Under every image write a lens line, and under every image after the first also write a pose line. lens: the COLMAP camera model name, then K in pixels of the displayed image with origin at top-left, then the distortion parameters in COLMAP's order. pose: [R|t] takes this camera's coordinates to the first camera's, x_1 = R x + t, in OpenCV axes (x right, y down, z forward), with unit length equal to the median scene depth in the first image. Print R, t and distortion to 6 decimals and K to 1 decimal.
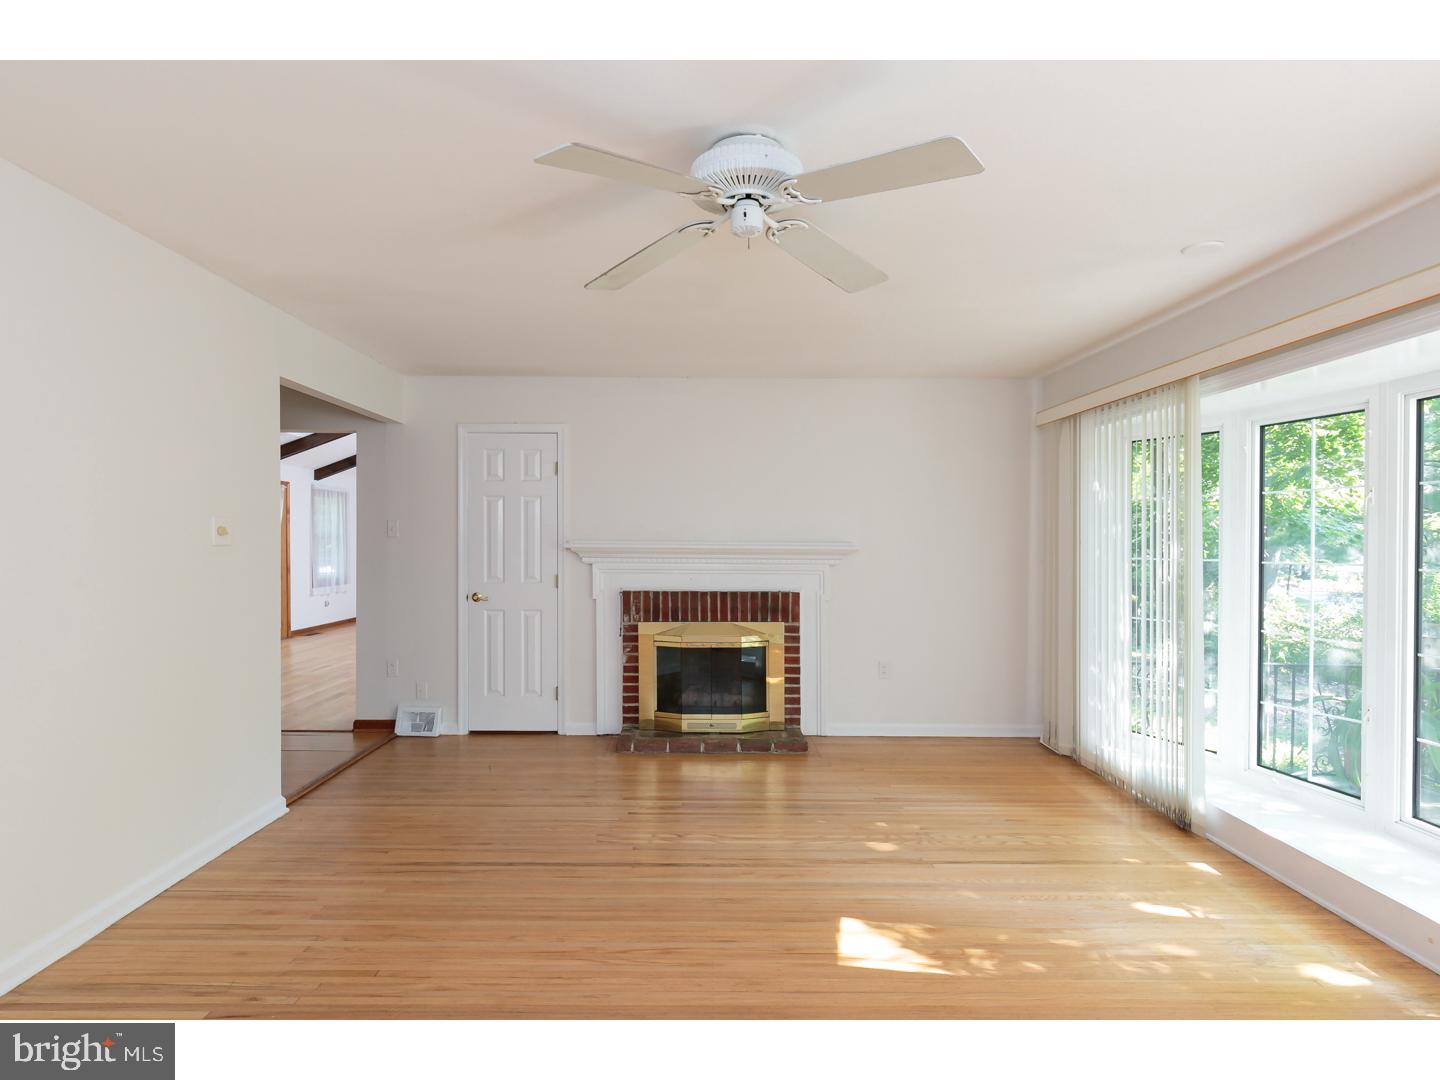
lens RADIAL K [[777.1, 0, 720.0], [0, 777.1, 540.0], [0, 0, 1]] dist [0.003221, -0.000131]
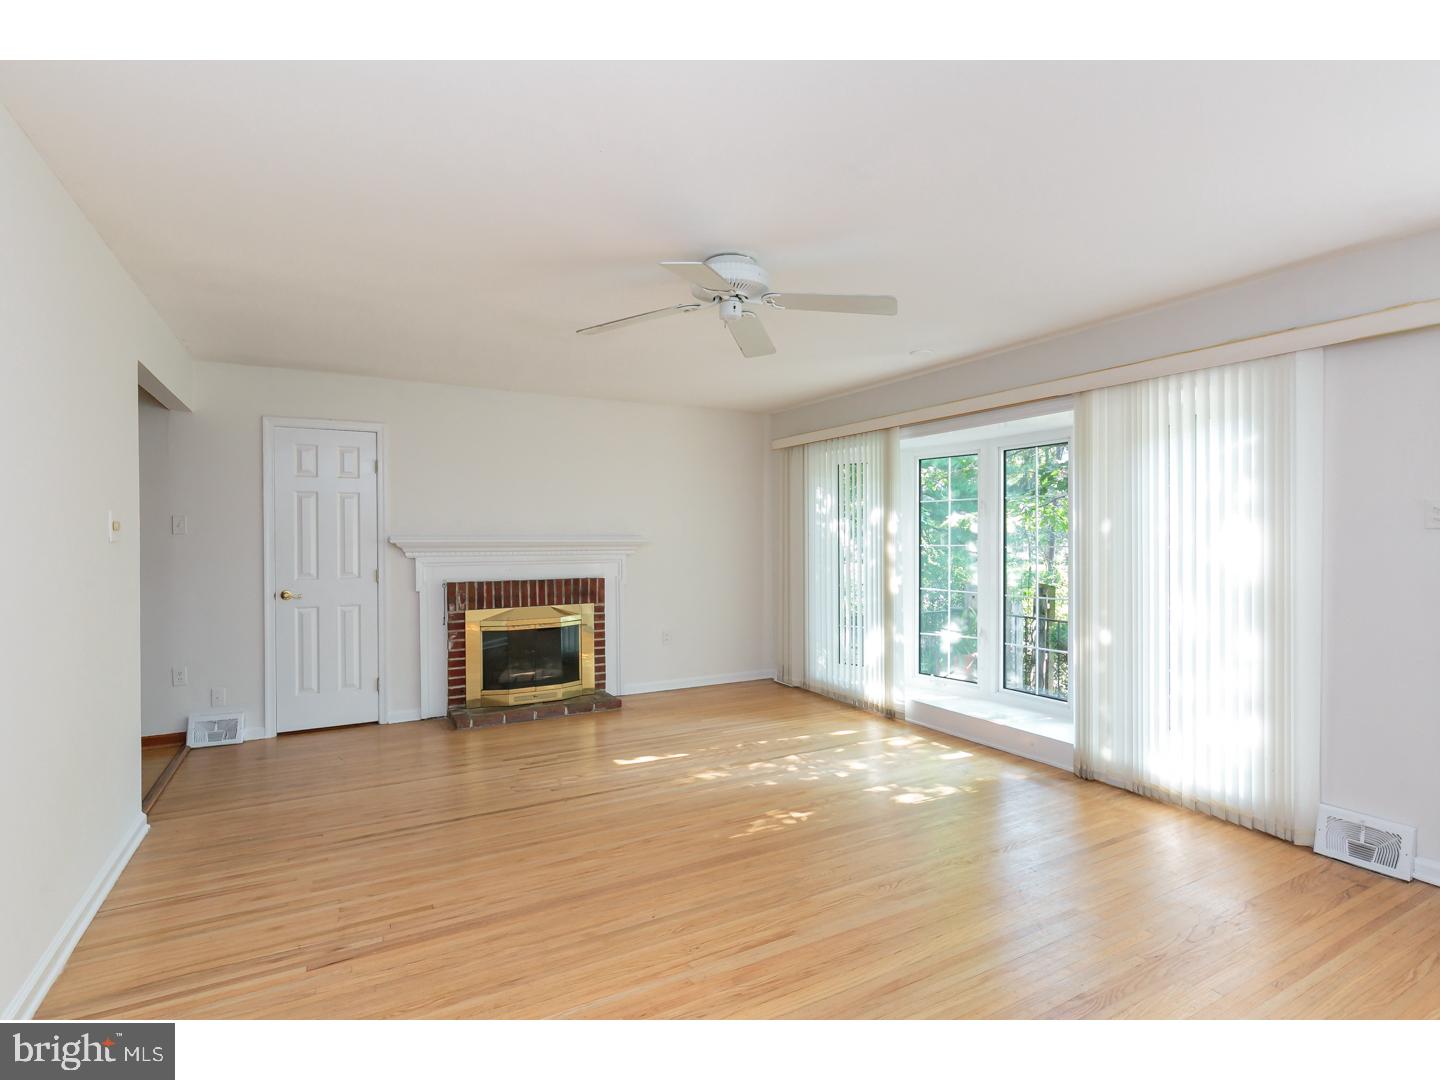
lens RADIAL K [[732.7, 0, 738.9], [0, 732.7, 535.0], [0, 0, 1]] dist [-0.000055, 0.000522]
pose [[0.865847, -0.007334, 0.500255, -0.285287], [0.009446, 0.999954, -0.001690, 0.005046], [-0.500220, 0.006188, 0.865876, -0.084909]]
